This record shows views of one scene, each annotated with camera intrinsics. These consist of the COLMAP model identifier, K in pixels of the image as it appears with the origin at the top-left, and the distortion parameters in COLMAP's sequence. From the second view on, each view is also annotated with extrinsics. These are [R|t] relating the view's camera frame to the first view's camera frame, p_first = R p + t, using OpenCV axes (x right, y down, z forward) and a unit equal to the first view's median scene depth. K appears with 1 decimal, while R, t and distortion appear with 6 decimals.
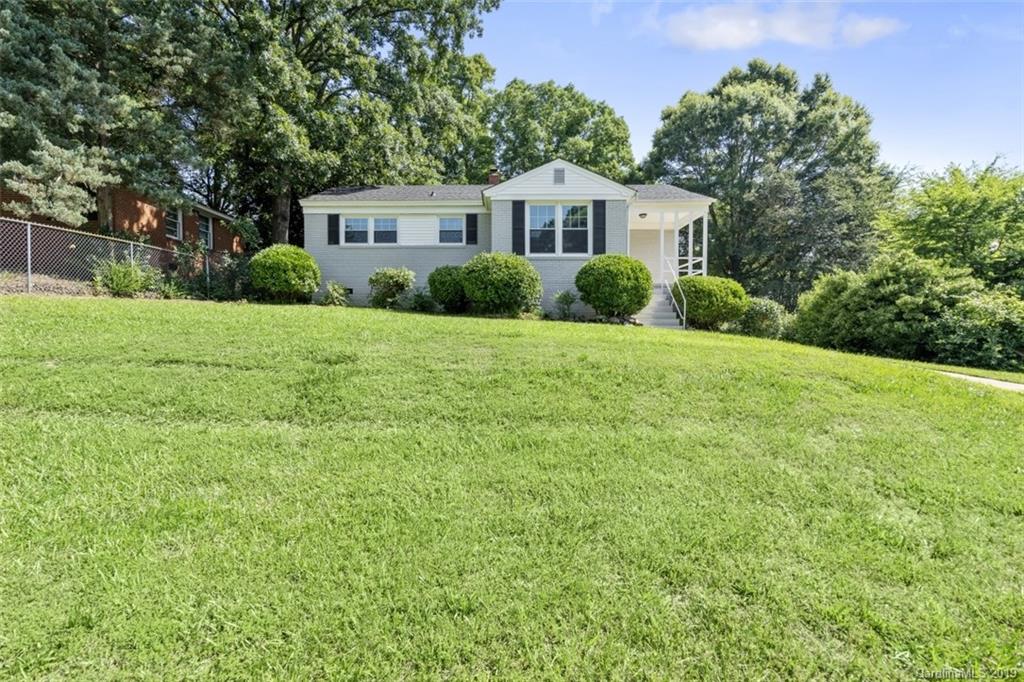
lens RADIAL K [[461.3, 0, 512.0], [0, 461.3, 341.0], [0, 0, 1]] dist [0.000417, -0.000154]
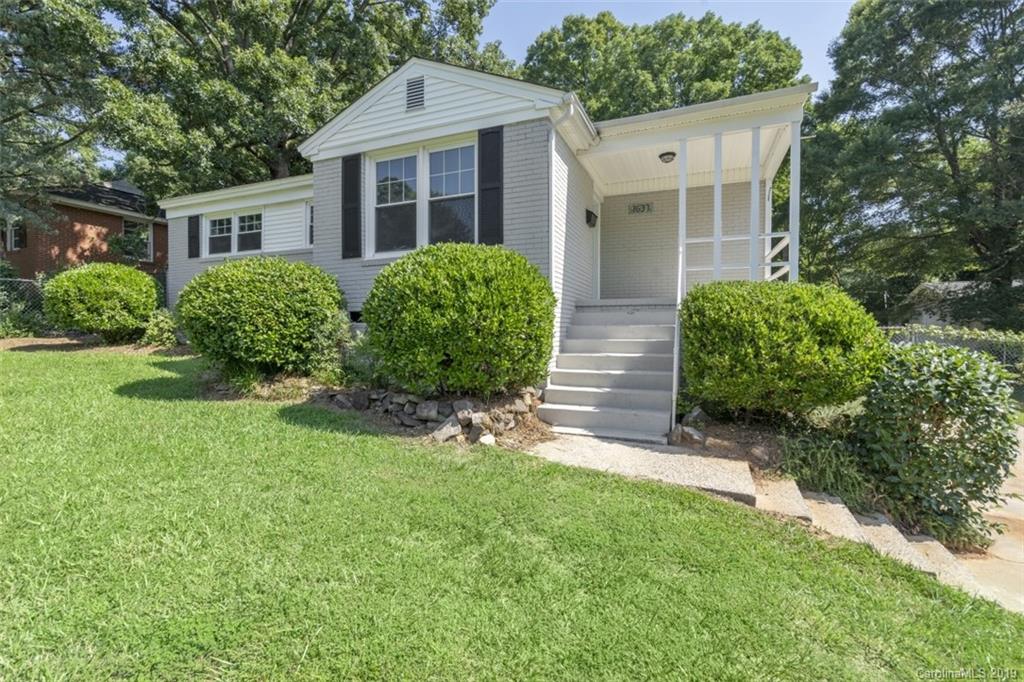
lens RADIAL K [[473.6, 0, 510.1], [0, 473.6, 327.5], [0, 0, 1]] dist [-0.000078, -0.000157]
pose [[0.918156, -0.005368, -0.396183, 0.348960], [-0.006513, 0.999569, -0.028639, -0.081299], [0.396165, 0.028875, 0.917725, 0.510489]]
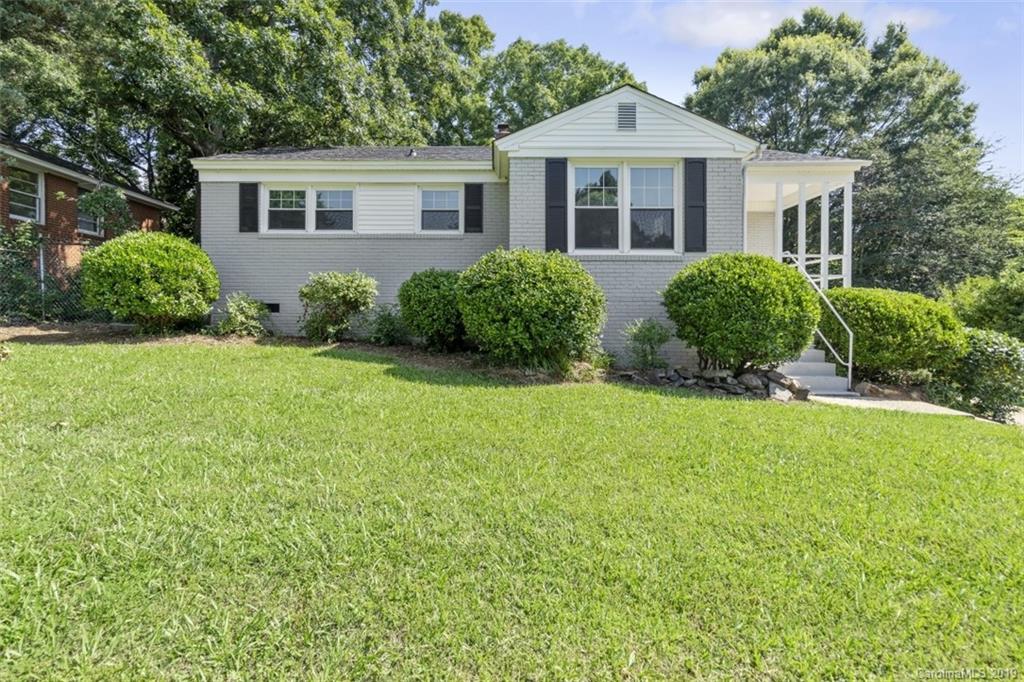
lens RADIAL K [[467.4, 0, 510.1], [0, 467.4, 317.4], [0, 0, 1]] dist [-0.015341, 0.023863]
pose [[0.999968, 0.002215, 0.007666, -0.042329], [-0.002063, 0.999802, -0.019777, -0.082232], [-0.007709, 0.019761, 0.999775, 0.370134]]
